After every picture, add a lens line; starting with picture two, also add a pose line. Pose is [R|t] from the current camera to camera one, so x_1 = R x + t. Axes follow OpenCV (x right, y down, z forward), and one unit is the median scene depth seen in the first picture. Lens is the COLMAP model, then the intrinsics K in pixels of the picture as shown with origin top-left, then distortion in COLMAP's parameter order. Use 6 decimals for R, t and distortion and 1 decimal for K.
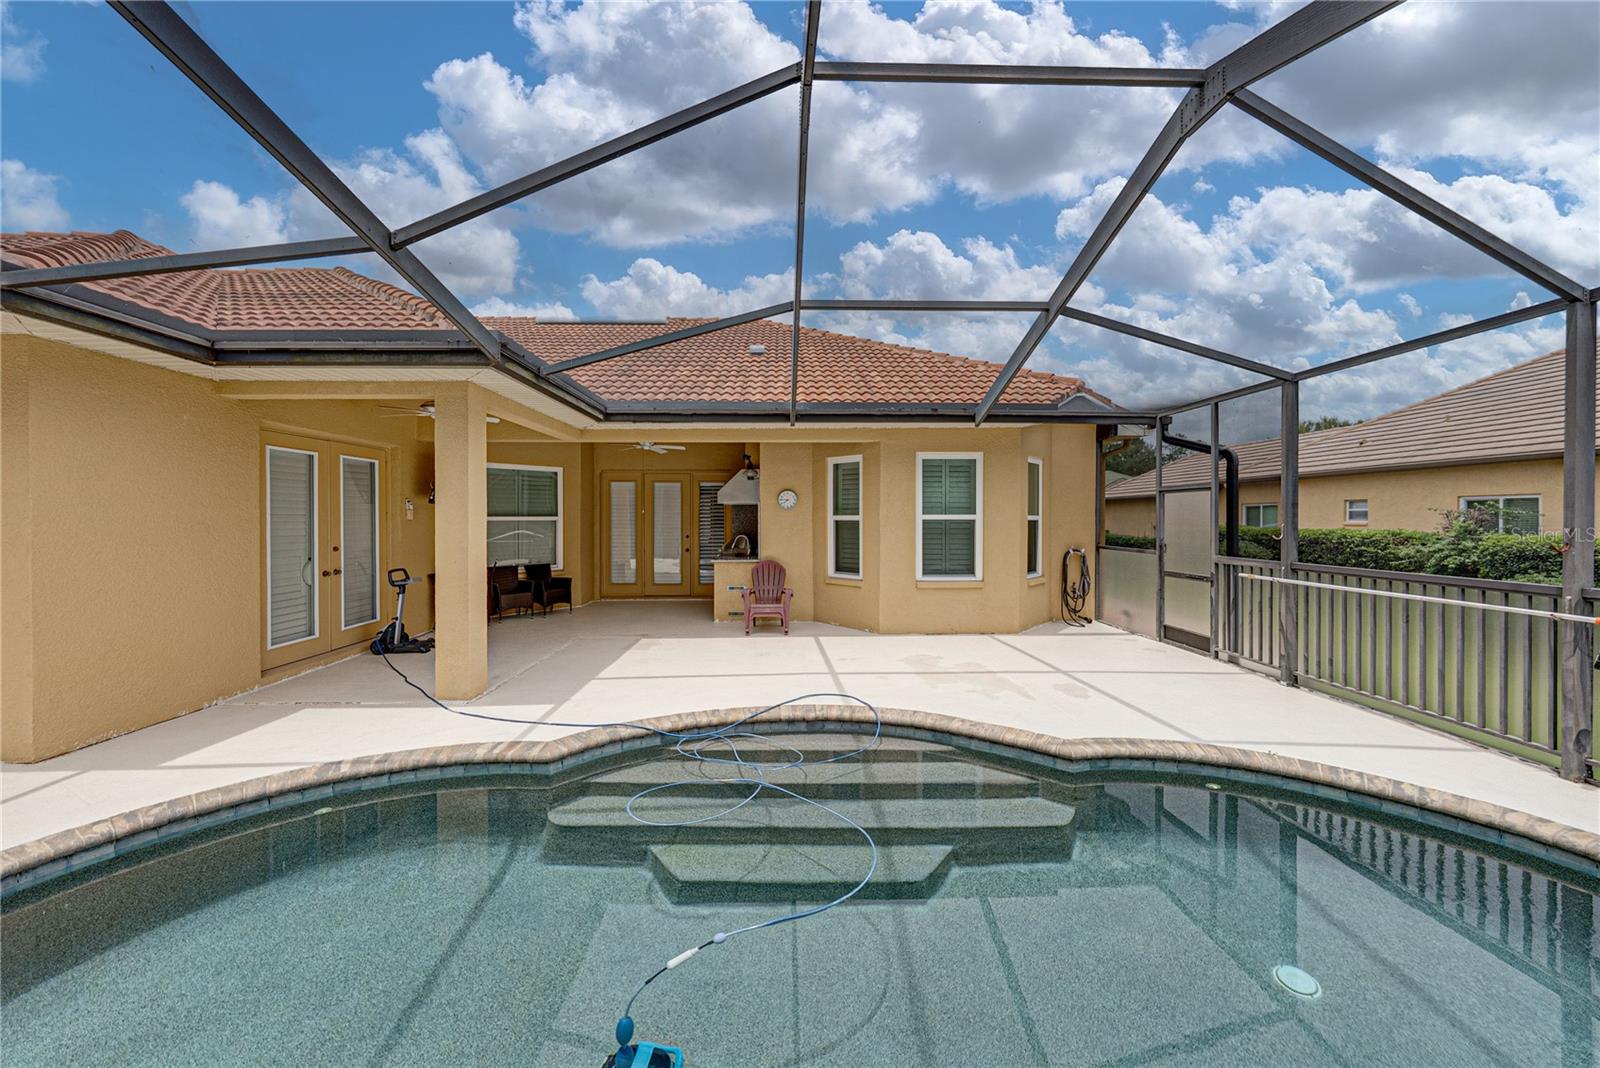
lens RADIAL K [[556.1, 0, 796.2], [0, 556.1, 521.1], [0, 0, 1]] dist [-0.001507, 0.000283]
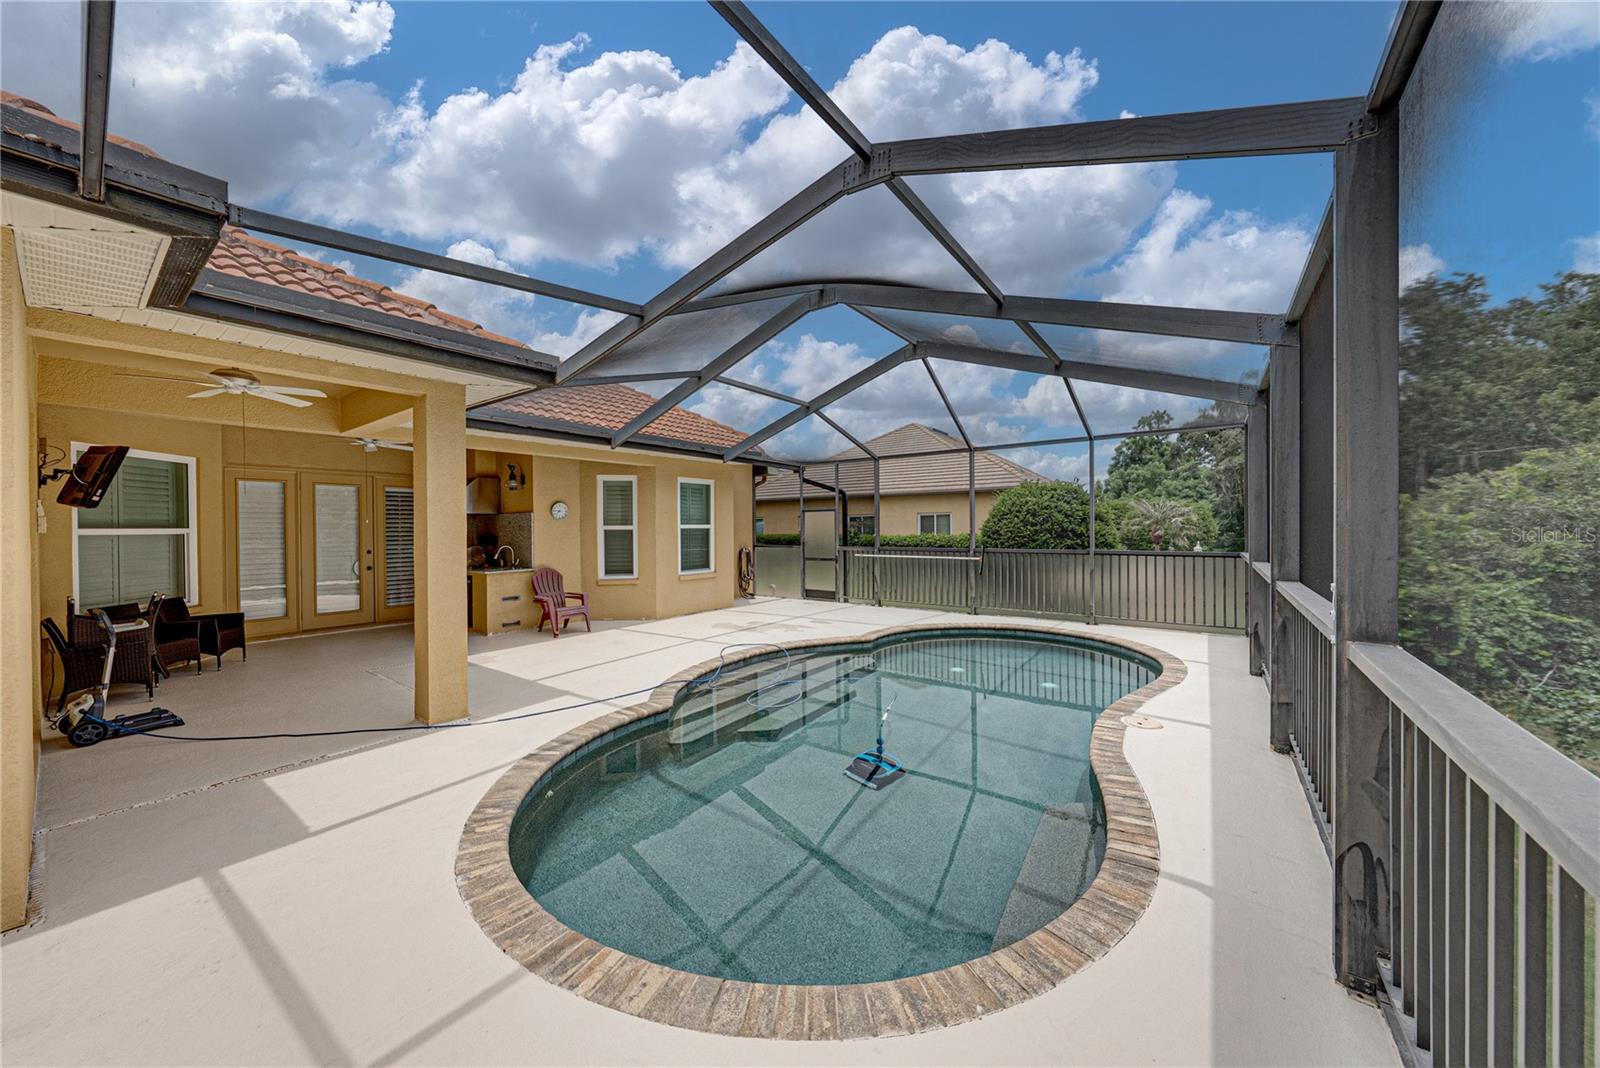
lens RADIAL K [[556.1, 0, 808.5], [0, 556.1, 531.9], [0, 0, 1]] dist [-0.001507, 0.000283]
pose [[0.603628, -0.011334, 0.797185, -0.741985], [0.012710, 0.999909, 0.004592, 0.004043], [-0.797164, 0.007360, 0.603717, -0.041513]]
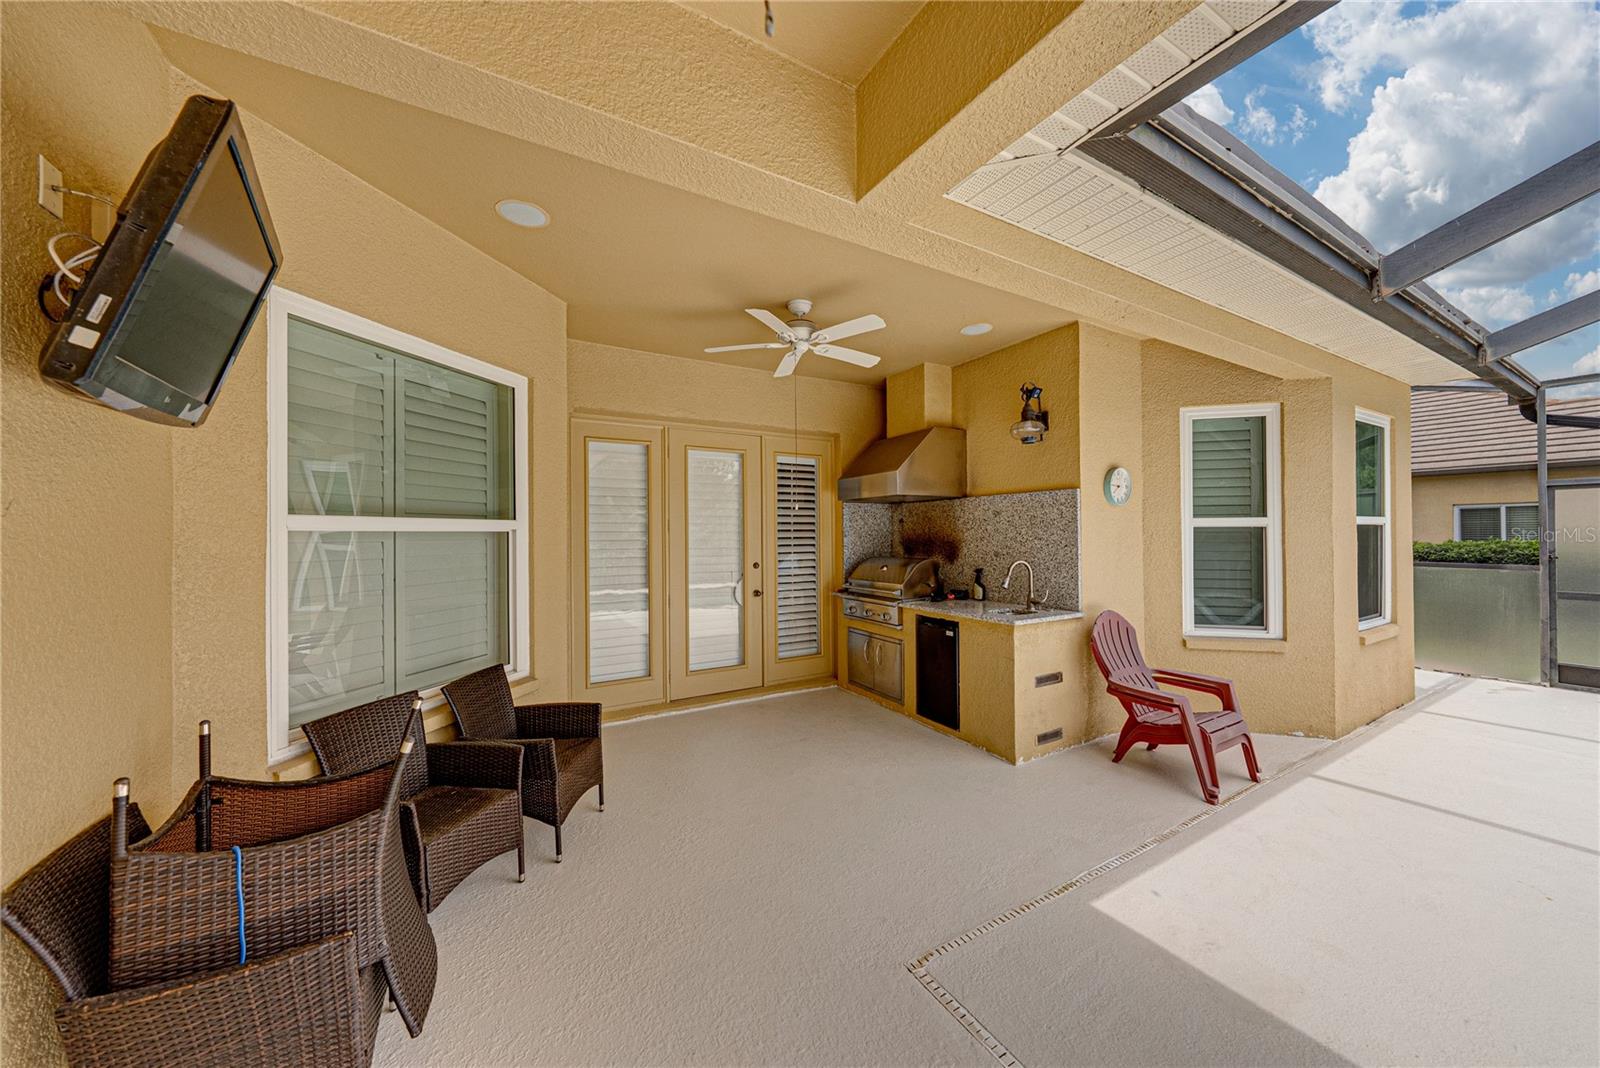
lens RADIAL K [[556.1, 0, 798.9], [0, 556.1, 530.9], [0, 0, 1]] dist [-0.001507, 0.000283]
pose [[0.876493, -0.004018, 0.481397, -0.636224], [0.010275, 0.999894, -0.010362, 0.005480], [-0.481304, 0.014029, 0.876441, 0.899285]]
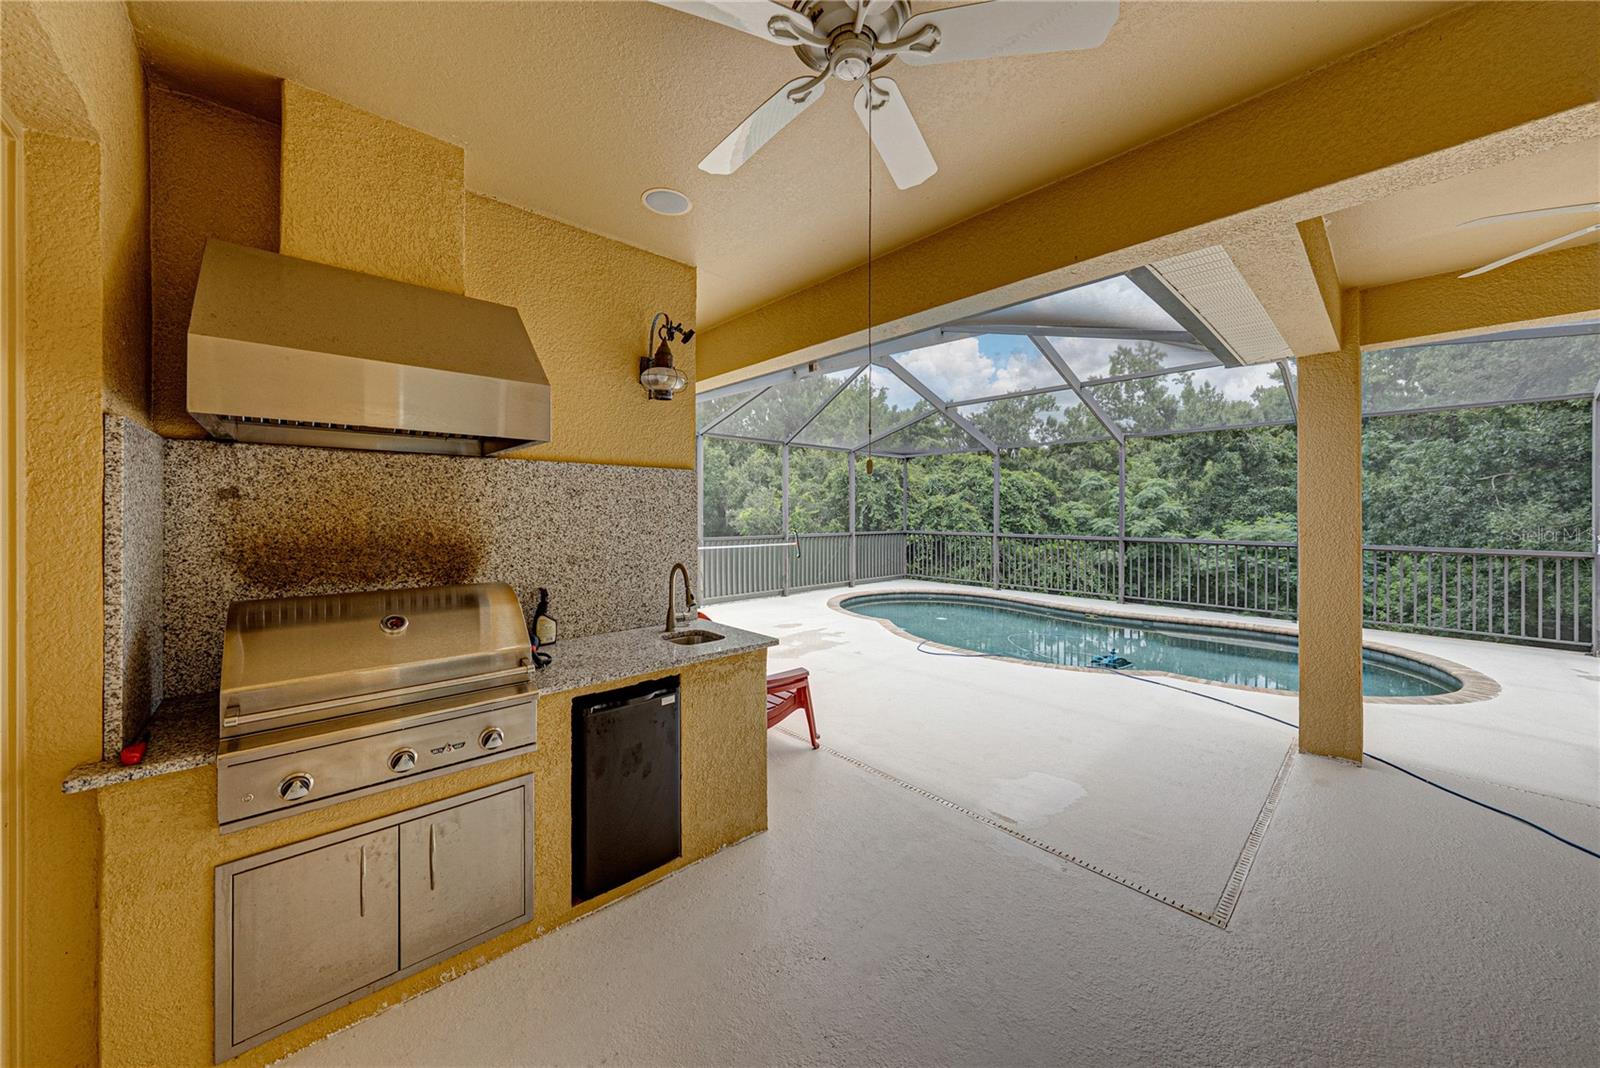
lens RADIAL K [[556.1, 0, 820.1], [0, 556.1, 511.8], [0, 0, 1]] dist [-0.001507, 0.000283]
pose [[-0.683958, 0.000509, 0.729521, -0.520895], [0.002113, 0.999997, 0.001283, -0.006818], [-0.729518, 0.002419, -0.683957, 1.537165]]
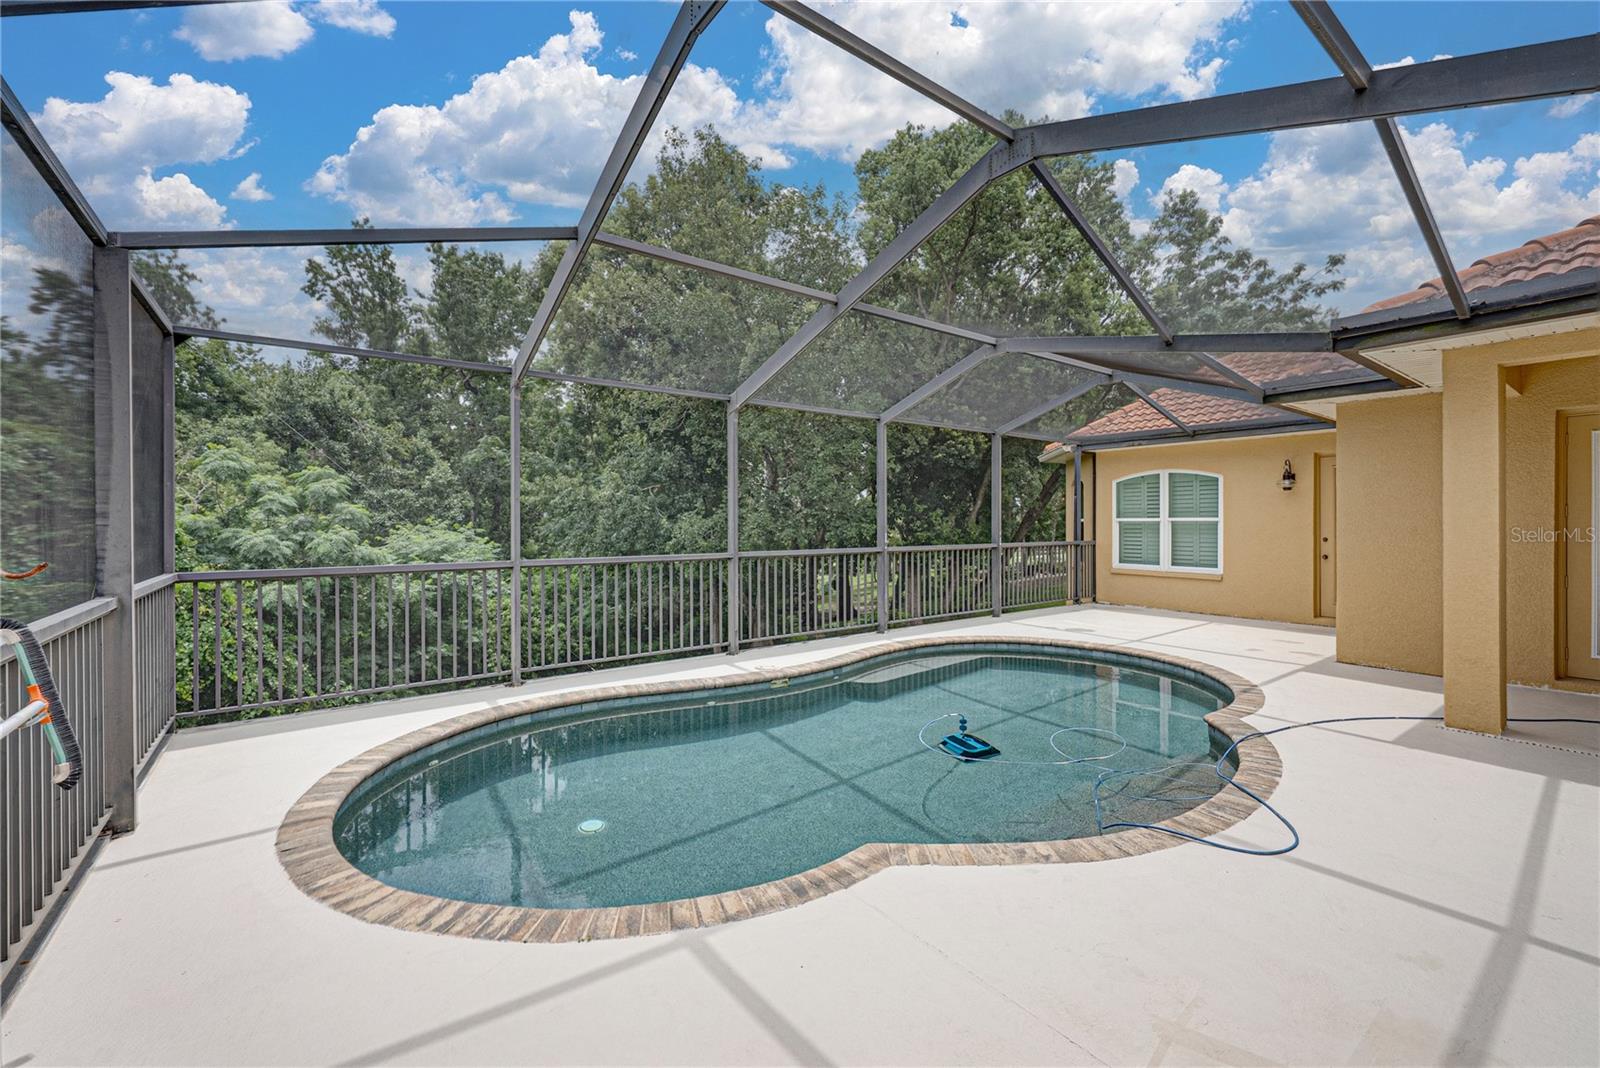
lens RADIAL K [[656.5, 0, 804.6], [0, 656.5, 529.0], [0, 0, 1]] dist [0.001079, 0.000031]
pose [[-0.815018, 0.010263, -0.579345, 0.593656], [0.000488, 0.999855, 0.017026, 0.002760], [0.579436, 0.013594, -0.814905, 0.928557]]
